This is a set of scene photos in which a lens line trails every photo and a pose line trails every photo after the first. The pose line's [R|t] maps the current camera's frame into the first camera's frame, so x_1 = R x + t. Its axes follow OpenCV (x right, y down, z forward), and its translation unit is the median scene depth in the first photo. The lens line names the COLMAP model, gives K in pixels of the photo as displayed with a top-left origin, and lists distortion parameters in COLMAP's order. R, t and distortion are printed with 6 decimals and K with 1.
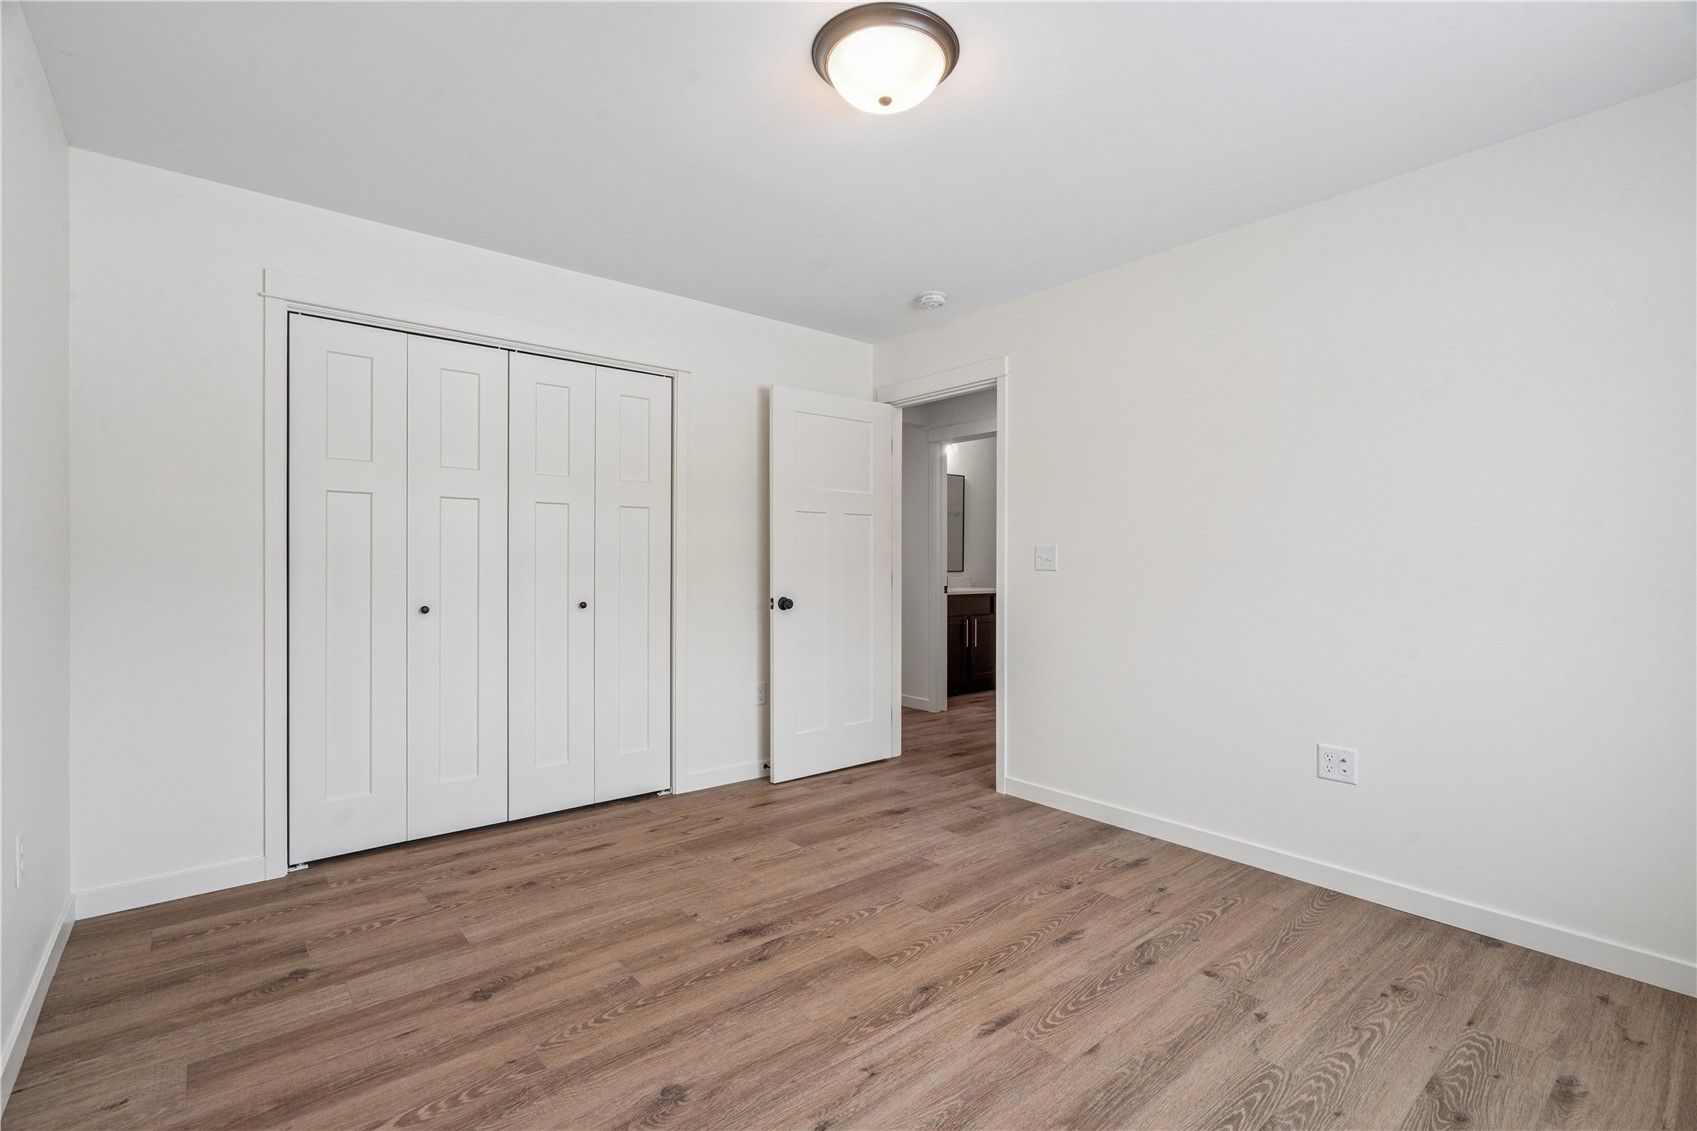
lens RADIAL K [[765.4, 0, 844.4], [0, 765.4, 569.6], [0, 0, 1]] dist [-0.004522, -0.000267]
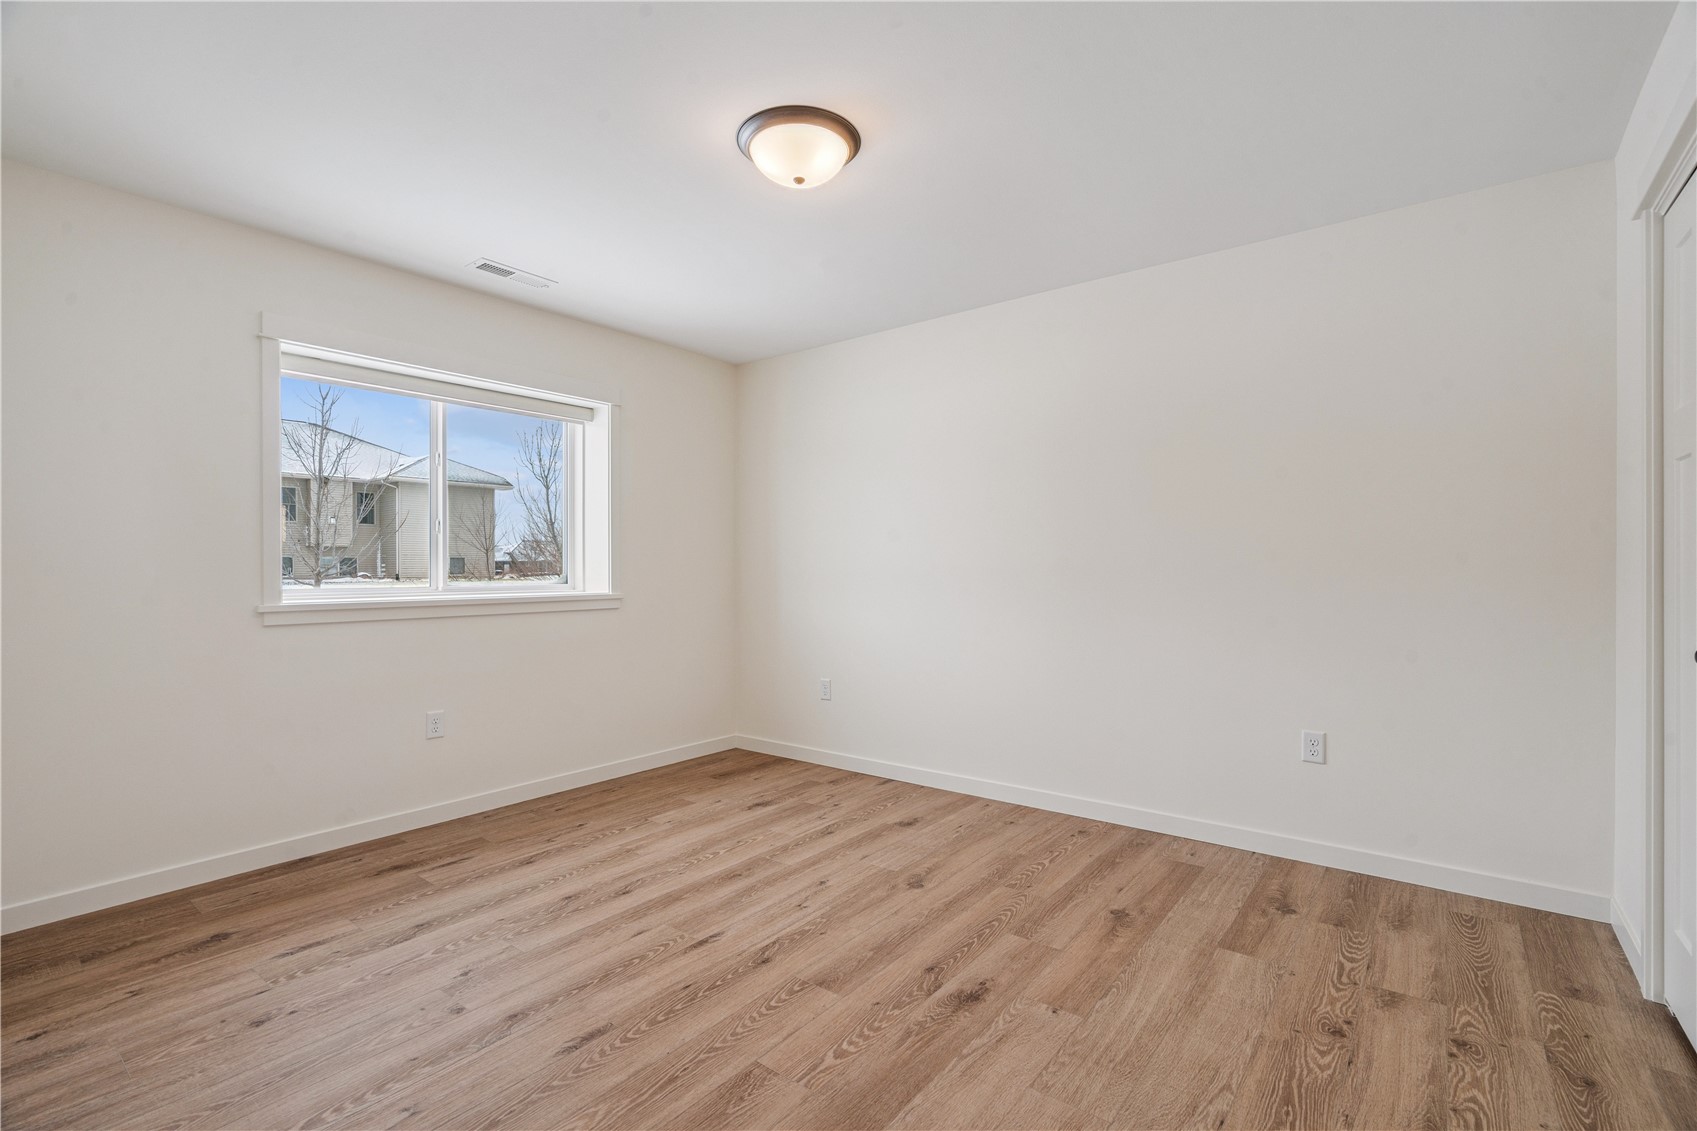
lens RADIAL K [[765.4, 0, 844.4], [0, 765.4, 569.6], [0, 0, 1]] dist [-0.004522, -0.000267]
pose [[-0.978162, 0.000116, -0.207845, 0.212914], [-0.002155, 0.999940, 0.010702, -0.017260], [0.207834, 0.010916, -0.978103, 2.004290]]
